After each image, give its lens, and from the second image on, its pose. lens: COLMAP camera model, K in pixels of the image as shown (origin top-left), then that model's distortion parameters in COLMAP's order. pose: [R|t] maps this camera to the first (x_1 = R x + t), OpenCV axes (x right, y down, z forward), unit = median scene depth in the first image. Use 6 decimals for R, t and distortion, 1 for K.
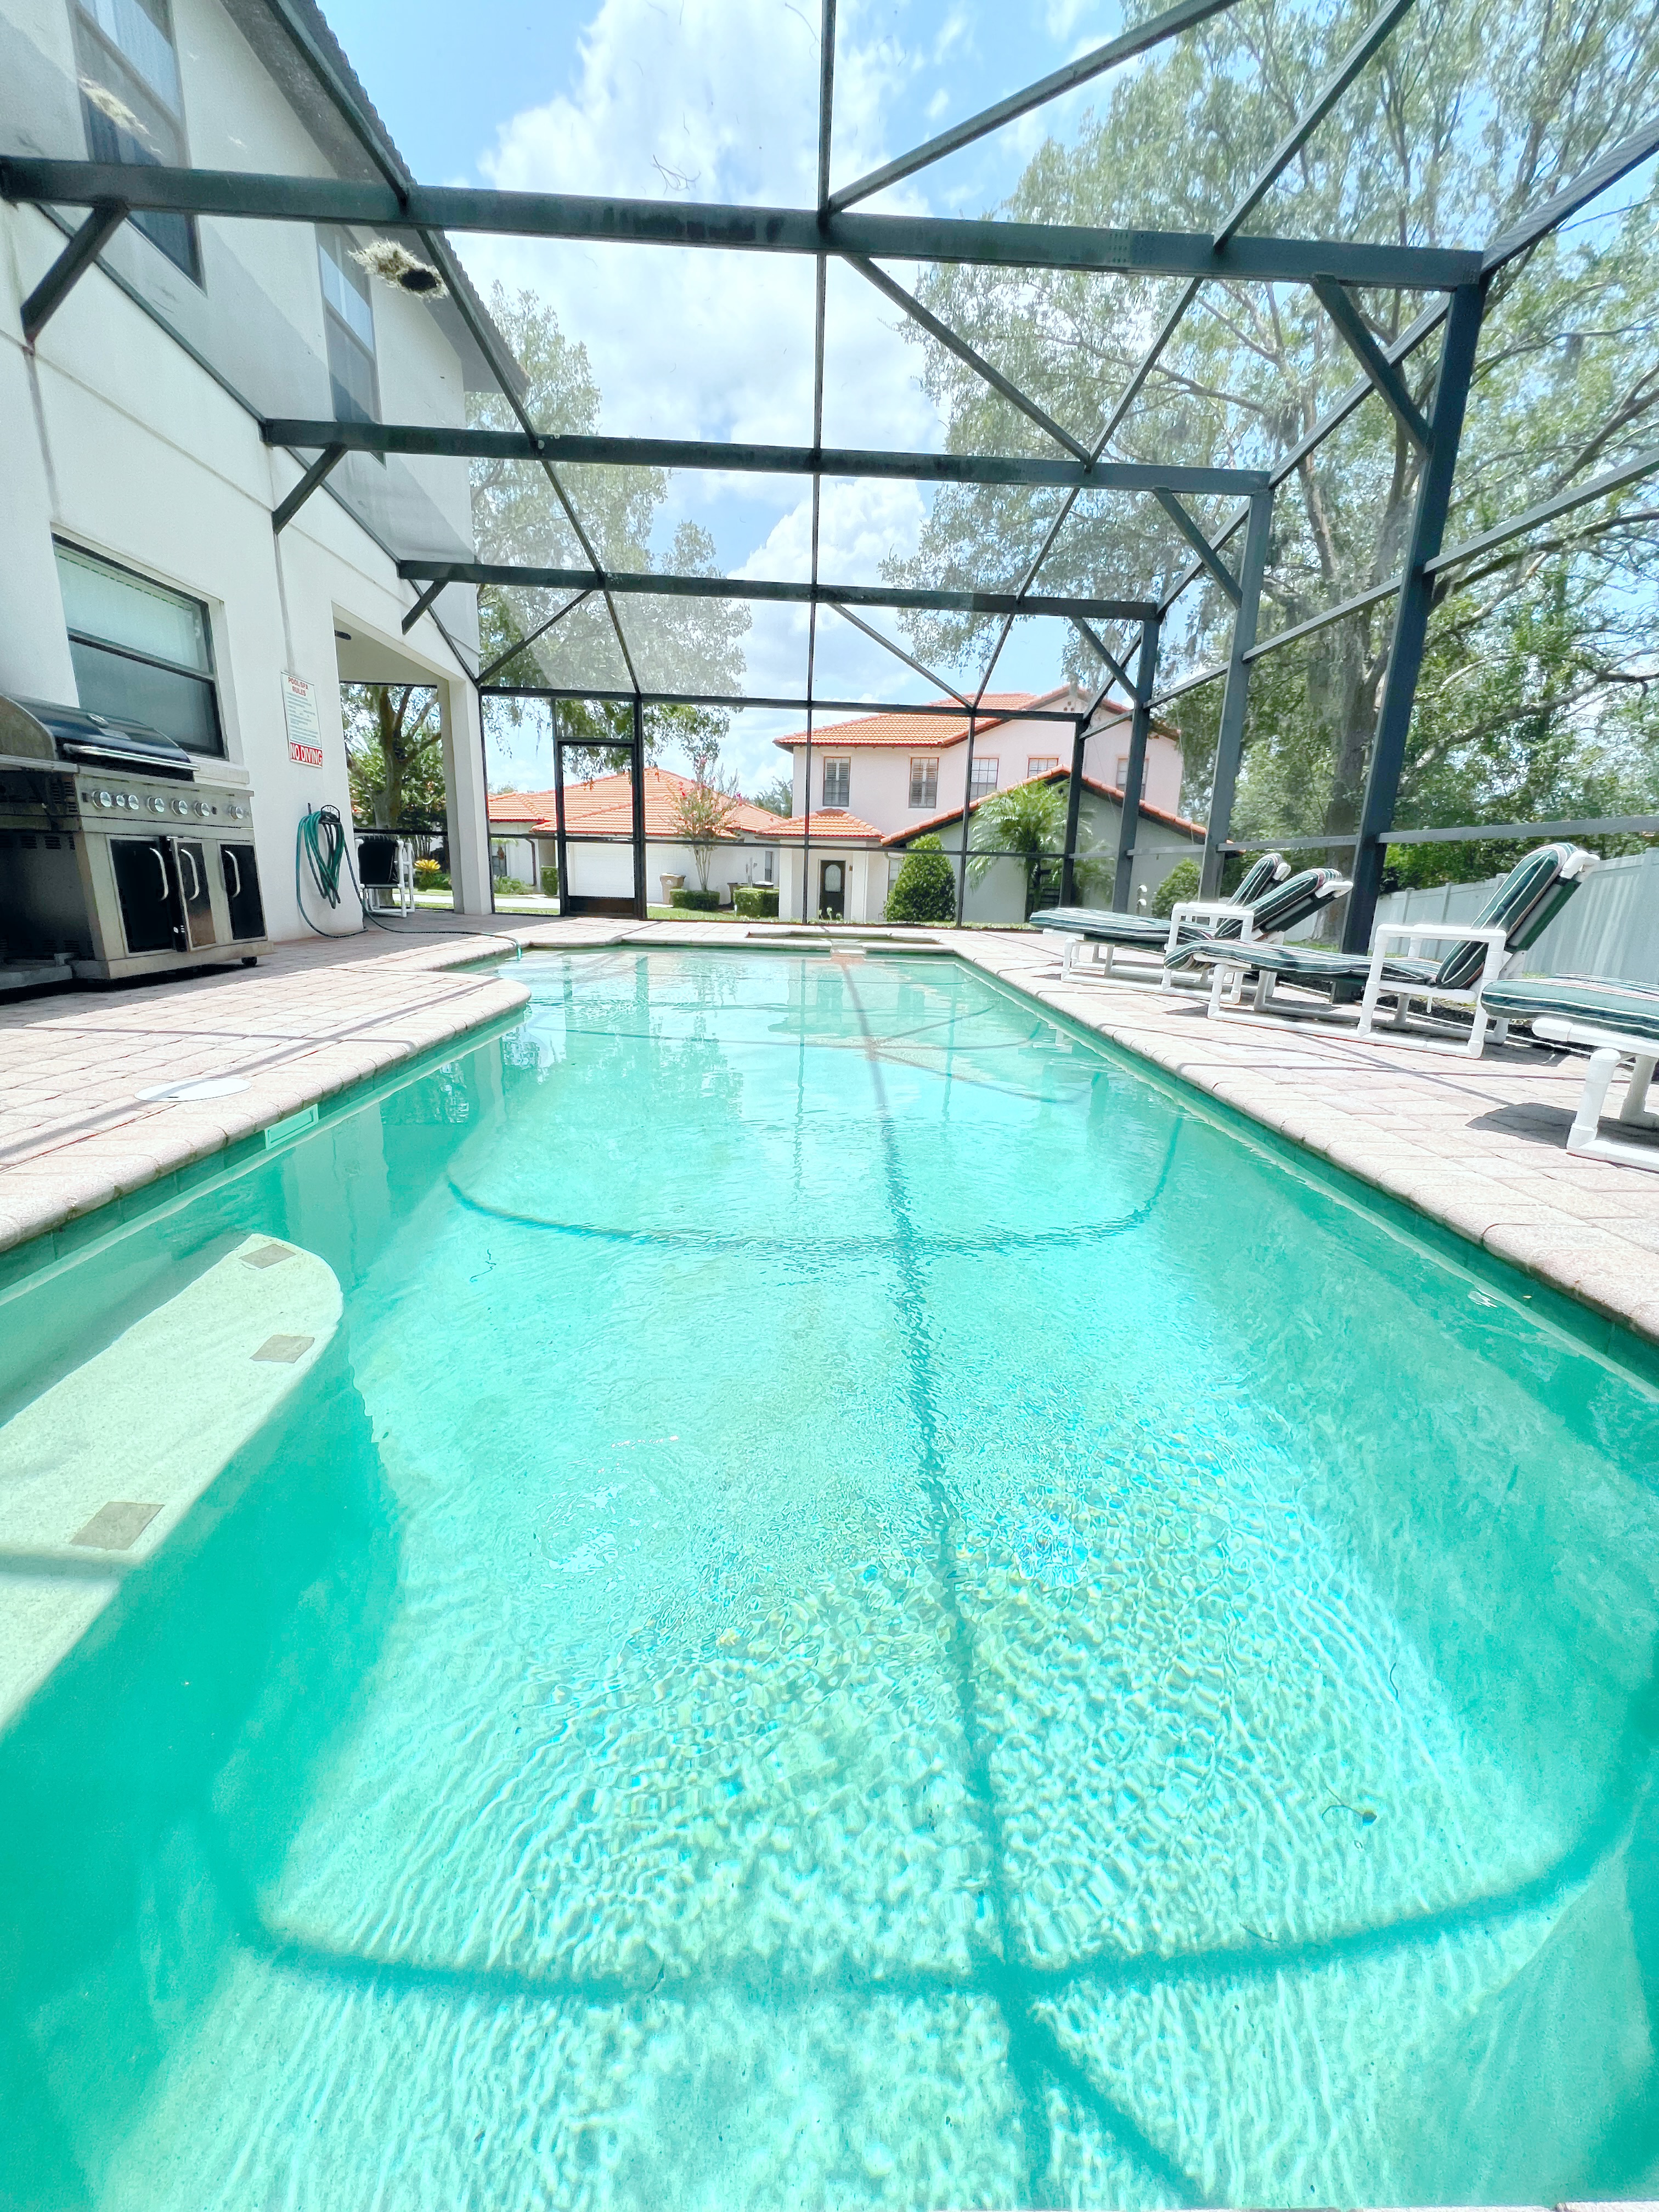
lens RADIAL K [[896.6, 0, 836.1], [0, 896.6, 1111.3], [0, 0, 1]] dist [-0.002510, 0.005781]
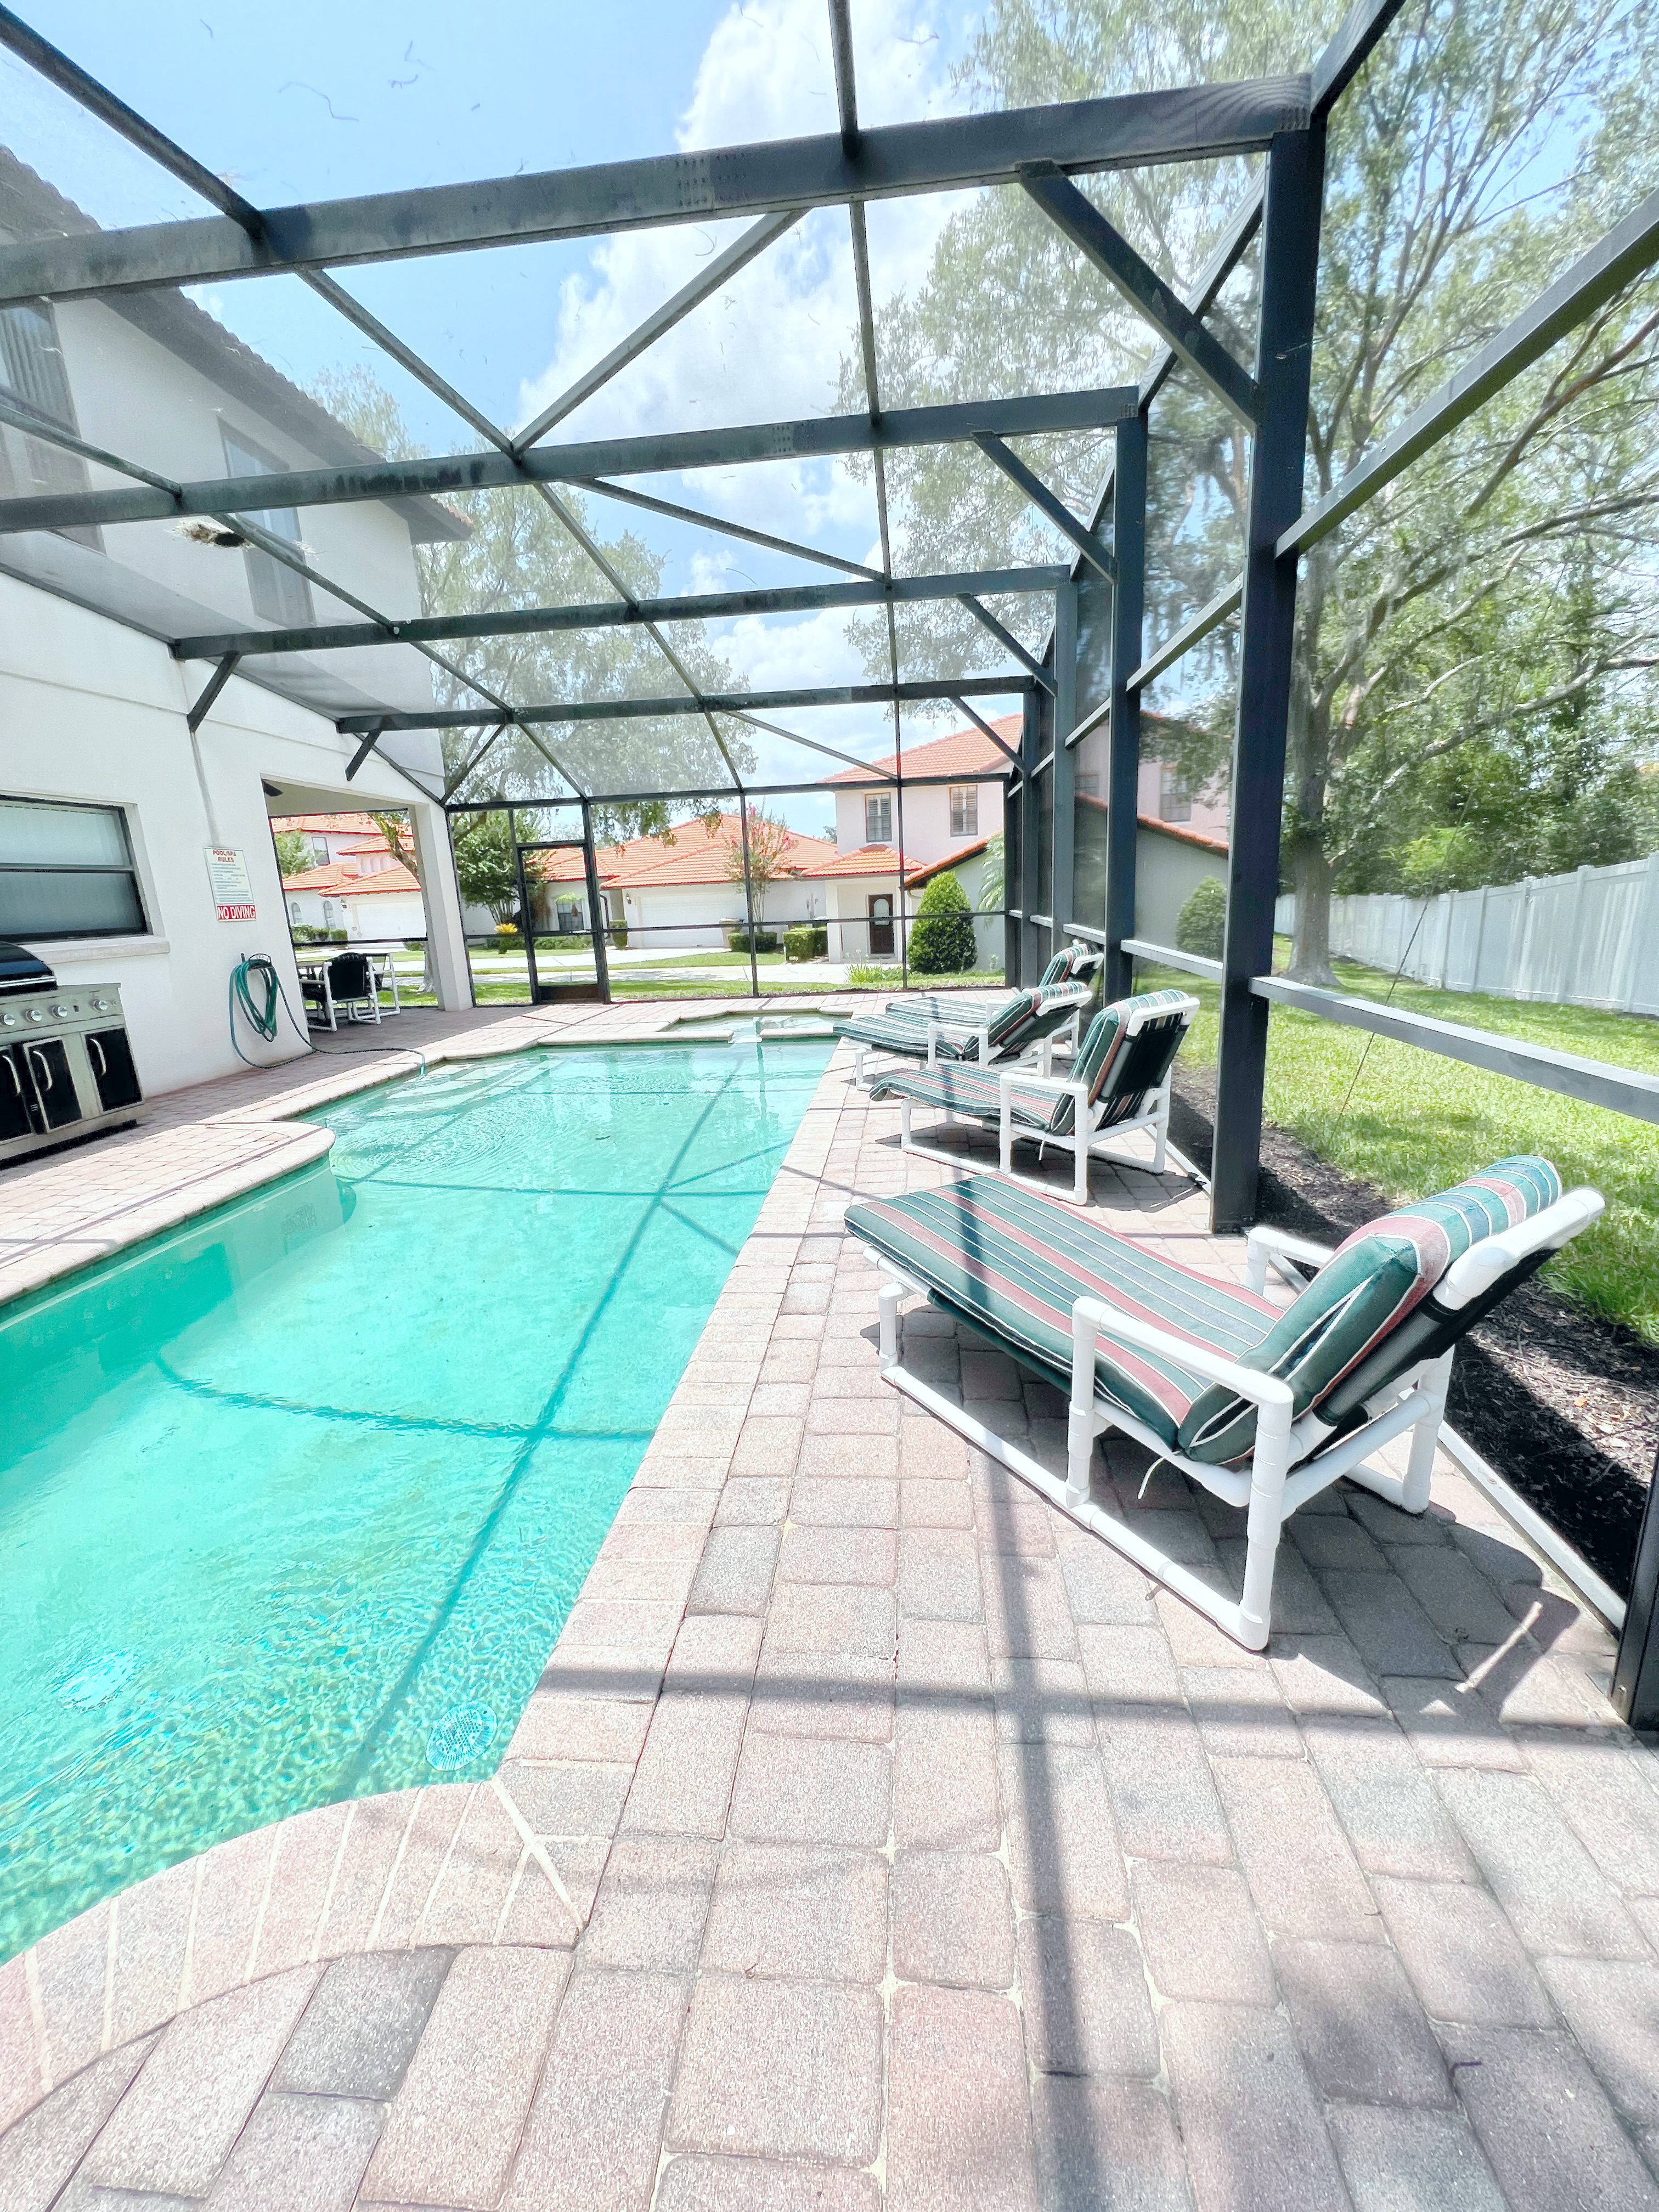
lens RADIAL K [[896.6, 0, 836.1], [0, 896.6, 1111.3], [0, 0, 1]] dist [-0.002510, 0.005781]
pose [[0.989173, -0.049518, -0.138150, 0.340069], [0.047686, 0.998725, -0.016539, -0.094940], [0.138793, 0.009772, 0.990273, -0.031159]]
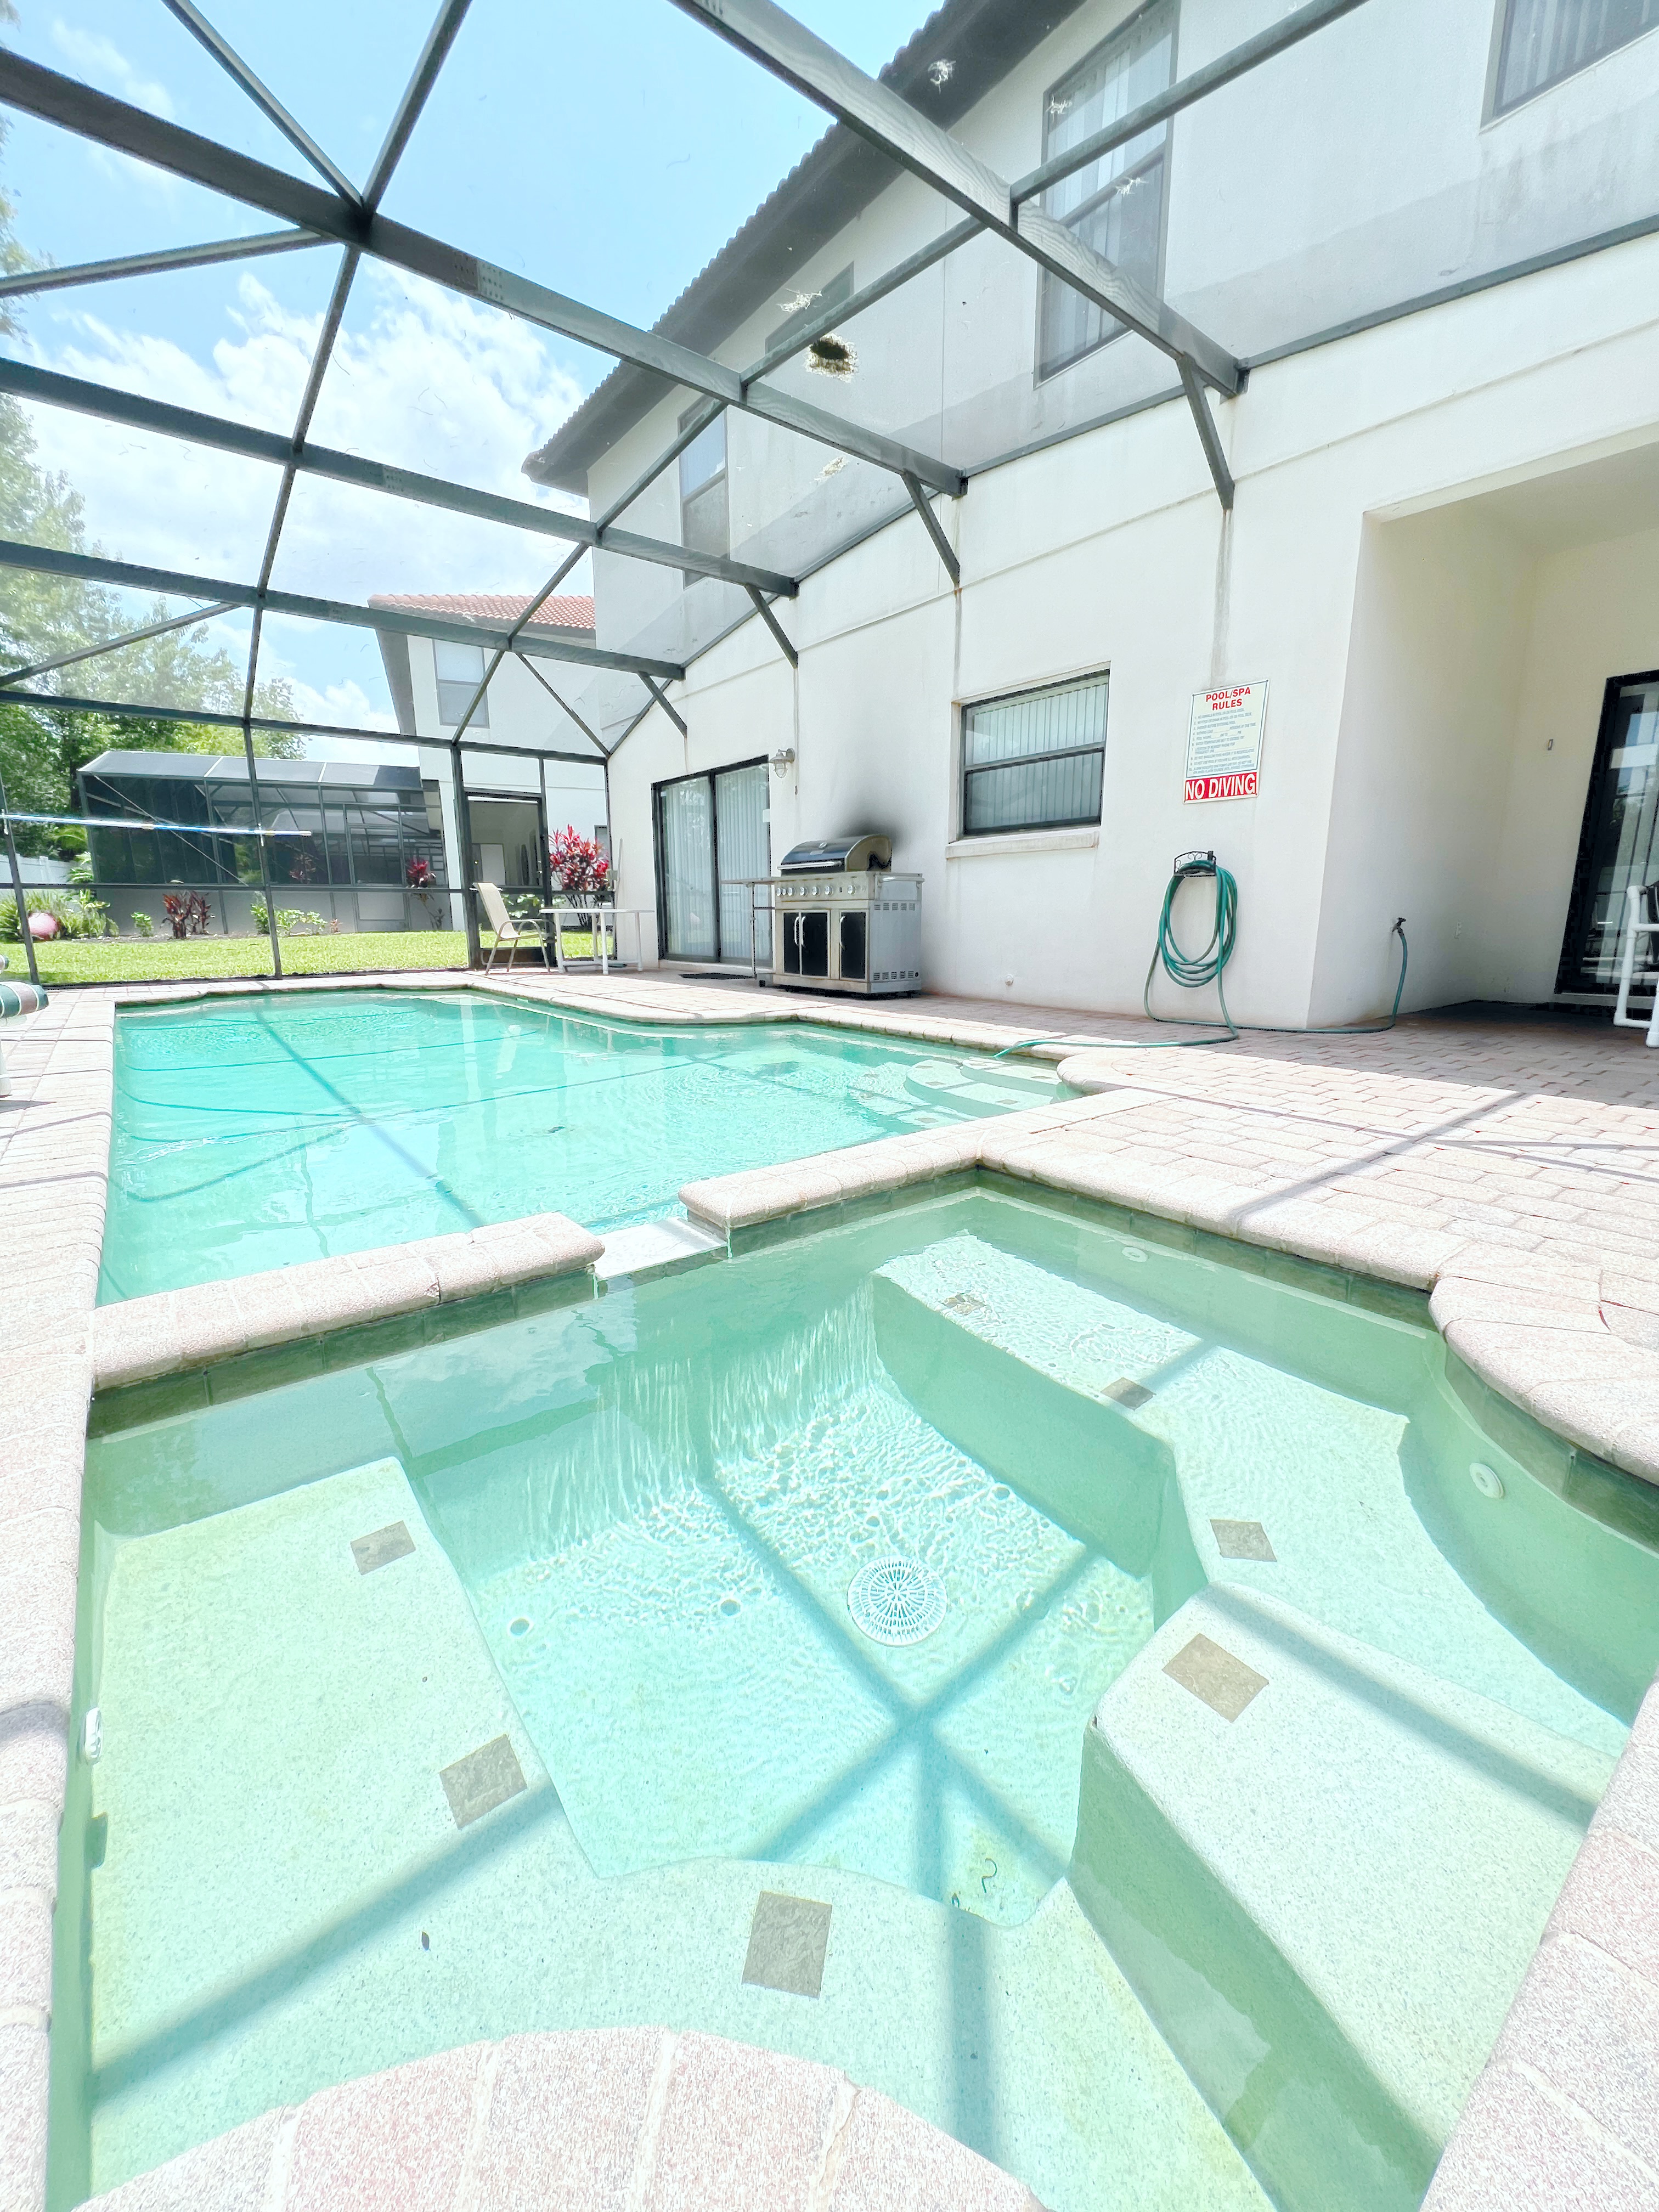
lens RADIAL K [[896.6, 0, 836.1], [0, 896.6, 1111.3], [0, 0, 1]] dist [-0.002510, 0.005781]
pose [[-0.805037, 0.094934, -0.585579, 0.152700], [-0.176807, 0.903853, 0.389602, -0.422497], [0.566264, 0.417179, -0.710850, 1.600070]]
